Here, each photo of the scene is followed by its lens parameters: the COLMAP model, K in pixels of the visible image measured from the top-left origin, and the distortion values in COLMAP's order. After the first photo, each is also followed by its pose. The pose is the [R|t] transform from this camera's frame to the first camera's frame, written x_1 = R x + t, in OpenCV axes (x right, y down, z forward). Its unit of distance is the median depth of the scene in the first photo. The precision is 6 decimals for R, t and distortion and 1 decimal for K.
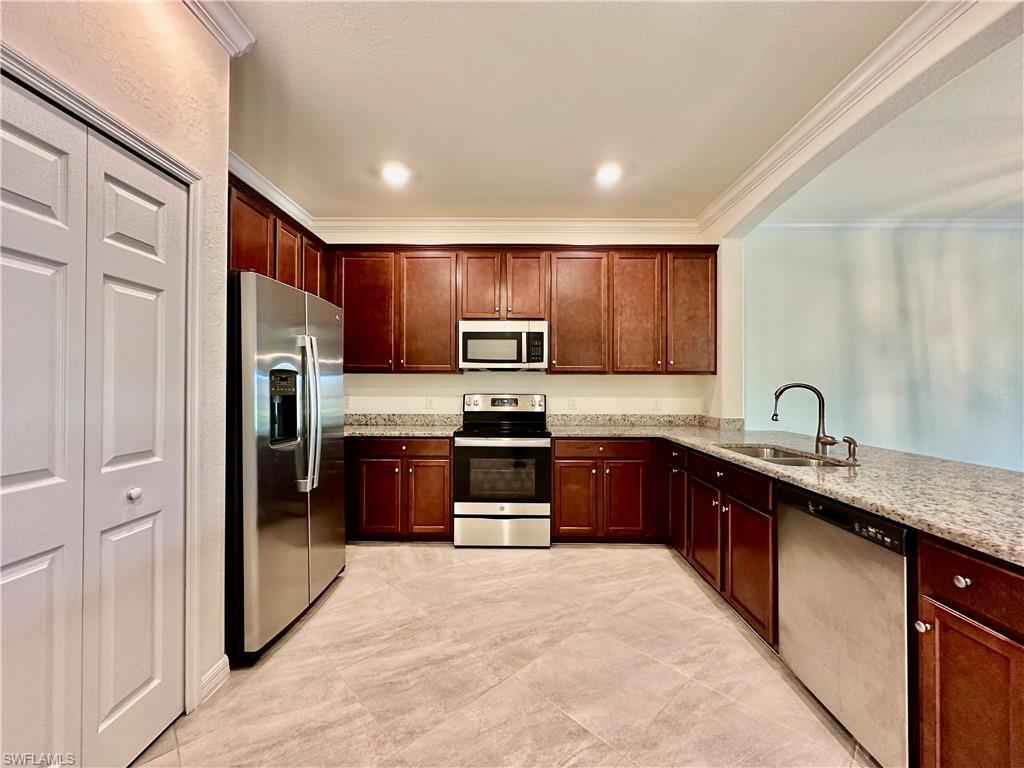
lens RADIAL K [[408.9, 0, 512.7], [0, 408.9, 382.4], [0, 0, 1]] dist [-0.001866, 0.000500]
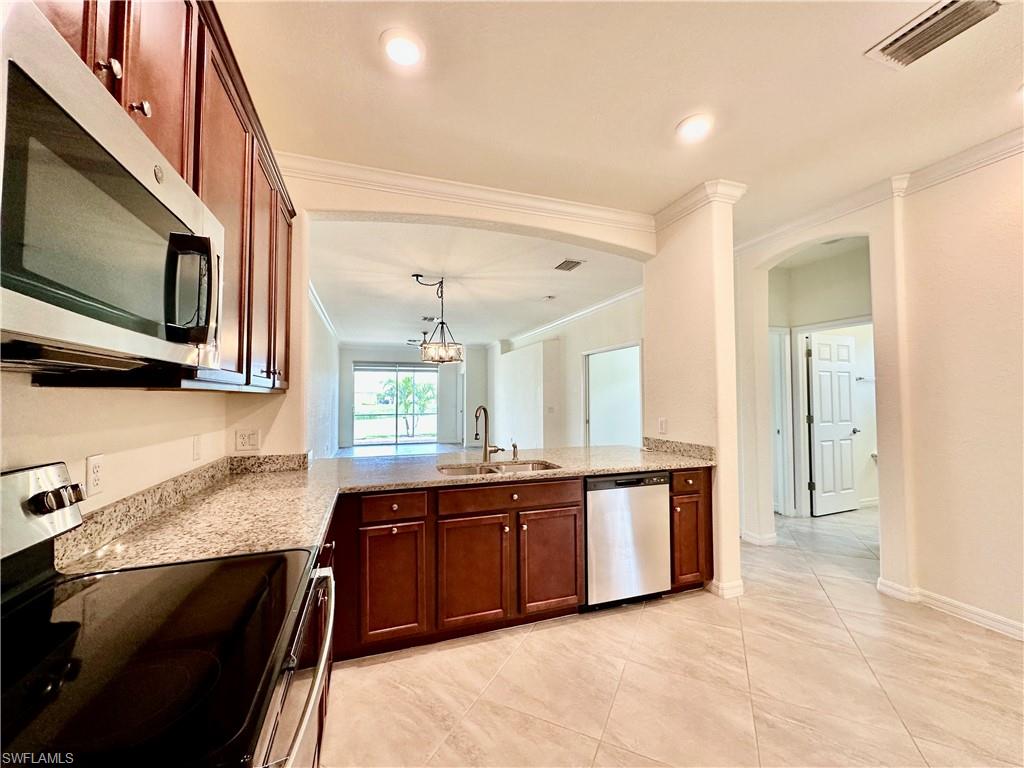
lens RADIAL K [[408.9, 0, 512.7], [0, 408.9, 382.4], [0, 0, 1]] dist [-0.001866, 0.000500]
pose [[-0.342686, 0.032046, 0.938903, -0.324905], [-0.005825, 0.999326, -0.036234, -0.015971], [-0.939432, -0.017886, -0.342269, 0.966177]]
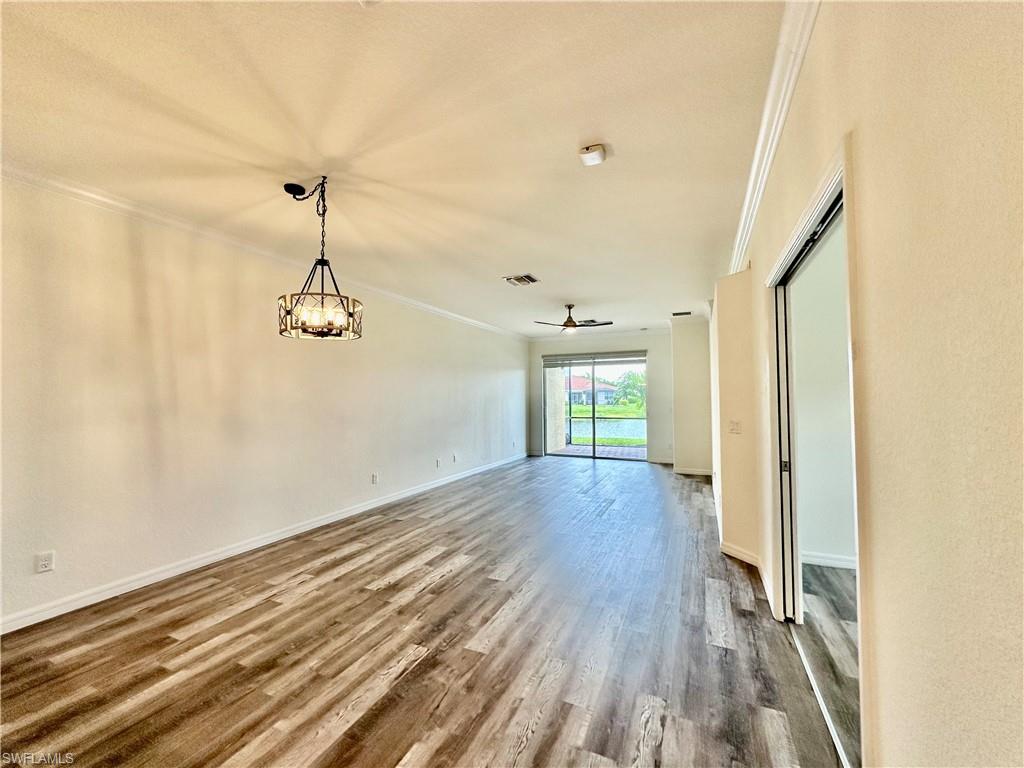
lens RADIAL K [[408.9, 0, 512.7], [0, 408.9, 382.4], [0, 0, 1]] dist [-0.001866, 0.000500]
pose [[0.410413, 0.027107, 0.911497, 0.633047], [0.001015, 0.999544, -0.030183, -0.029825], [-0.911899, 0.013313, 0.410198, 0.007213]]
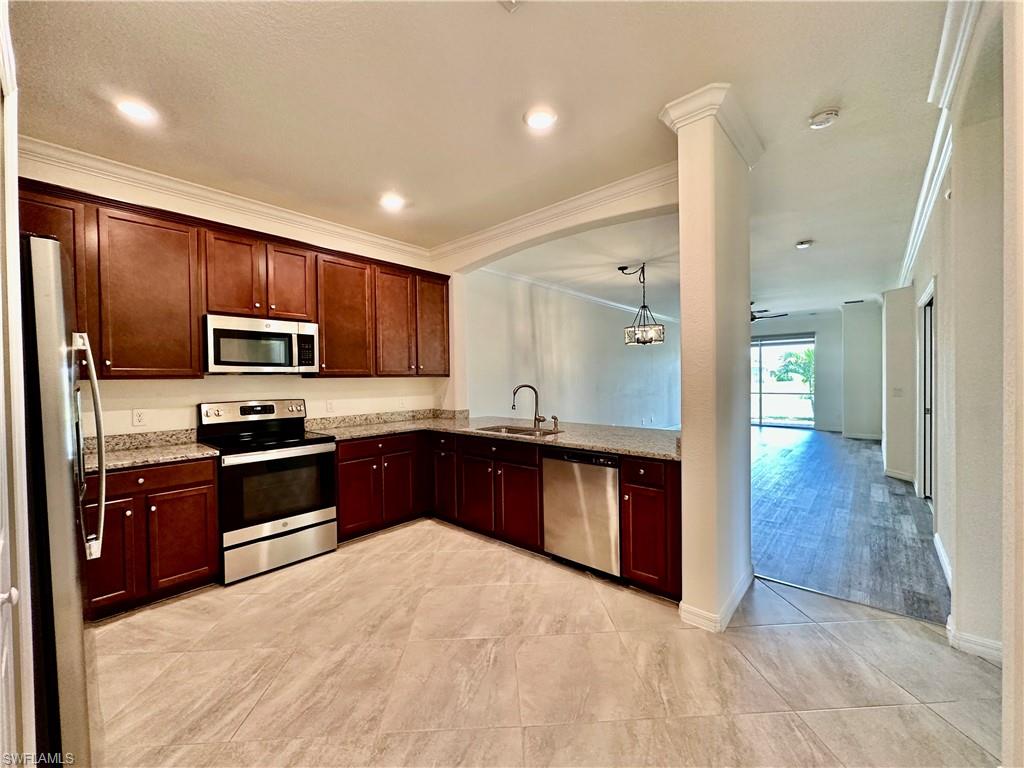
lens RADIAL K [[408.9, 0, 512.7], [0, 408.9, 382.4], [0, 0, 1]] dist [-0.001866, 0.000500]
pose [[0.656876, -0.020678, 0.753715, -0.377861], [0.009546, 0.999772, 0.019110, -0.026504], [-0.753938, -0.005358, 0.656923, 0.003572]]
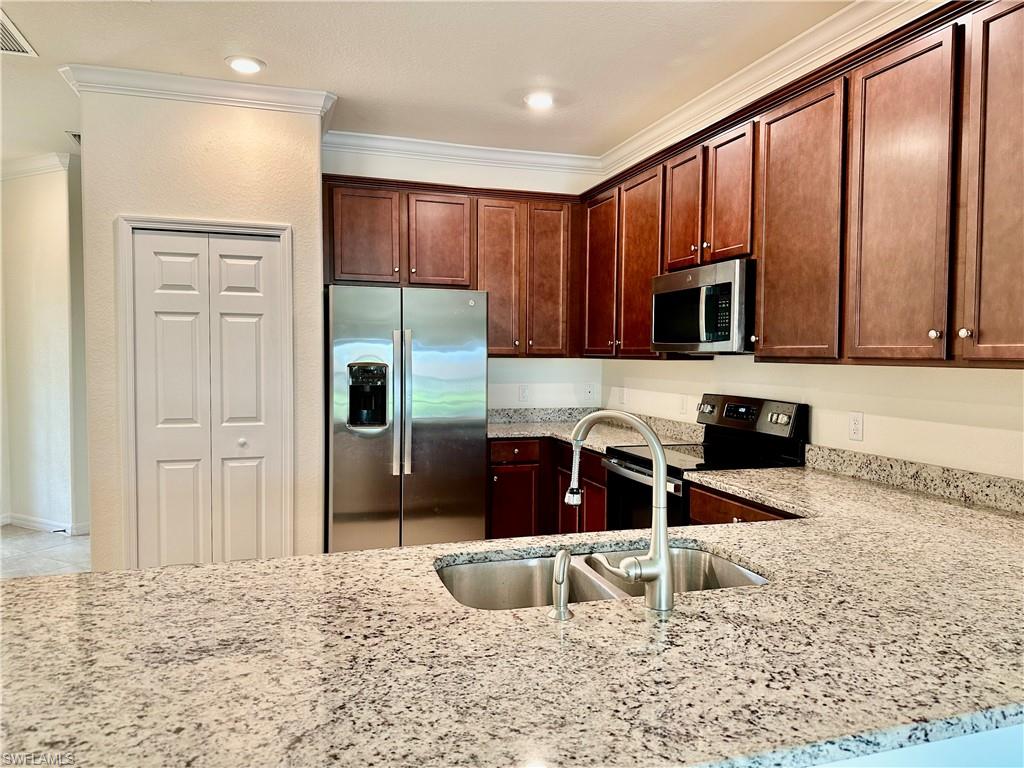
lens RADIAL K [[707.8, 0, 512.0], [0, 707.8, 384.0], [0, 0, 1]] dist [0.097335, -0.176122]
pose [[0.312480, 0.039764, -0.949092, 0.923665], [0.001847, 0.999096, 0.042467, -0.035335], [0.949923, -0.015023, 0.312124, 0.485781]]
